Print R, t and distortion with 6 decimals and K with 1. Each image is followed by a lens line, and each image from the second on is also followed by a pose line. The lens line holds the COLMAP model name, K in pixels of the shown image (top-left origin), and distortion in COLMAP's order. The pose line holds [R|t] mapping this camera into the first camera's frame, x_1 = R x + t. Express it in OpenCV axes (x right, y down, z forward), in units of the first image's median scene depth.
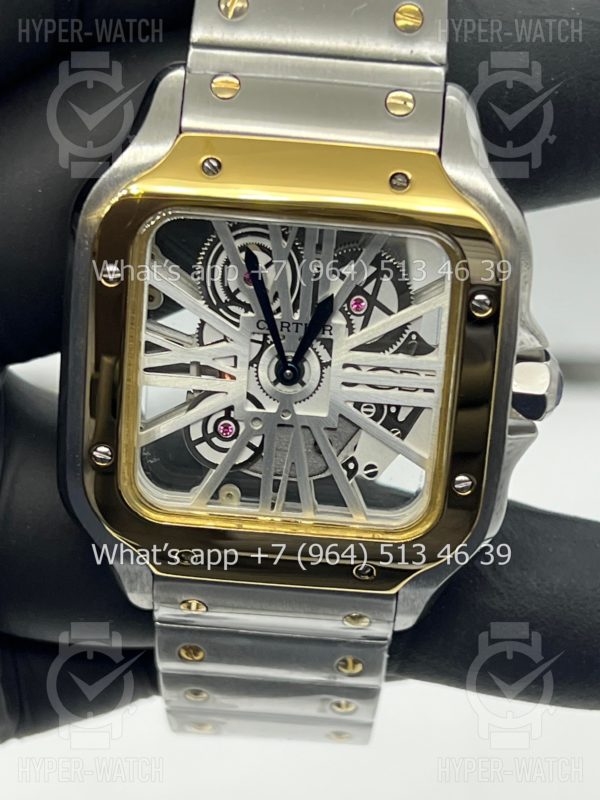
lens RADIAL K [[1810.2, 0, 300.0], [0, 1810.2, 400.0], [0, 0, 1]] dist [0.289504, -0.479816]
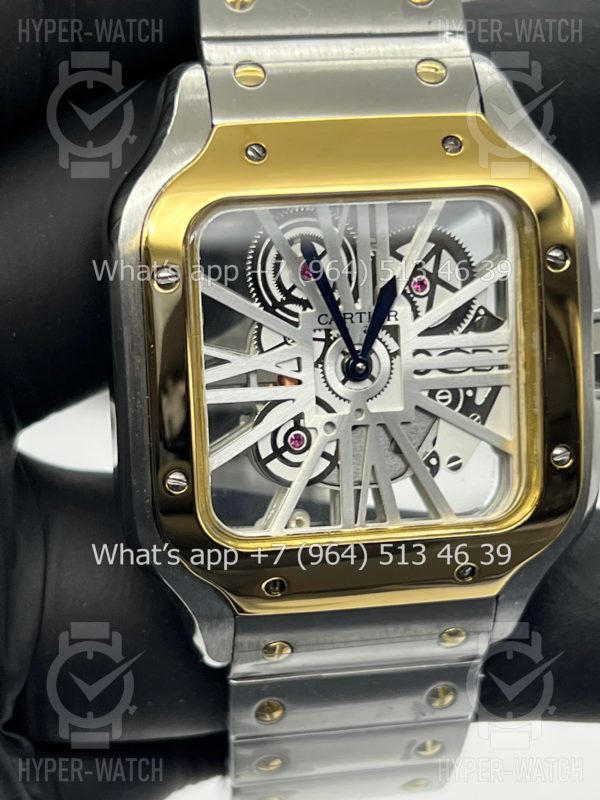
lens RADIAL K [[1810.2, 0, 300.0], [0, 1810.2, 400.0], [0, 0, 1]] dist [0.289504, -0.479816]
pose [[0.973047, -0.137477, 0.185147, -0.209509], [0.161406, 0.979441, -0.121012, 0.108767], [-0.164704, 0.147634, 0.975232, 0.100480]]
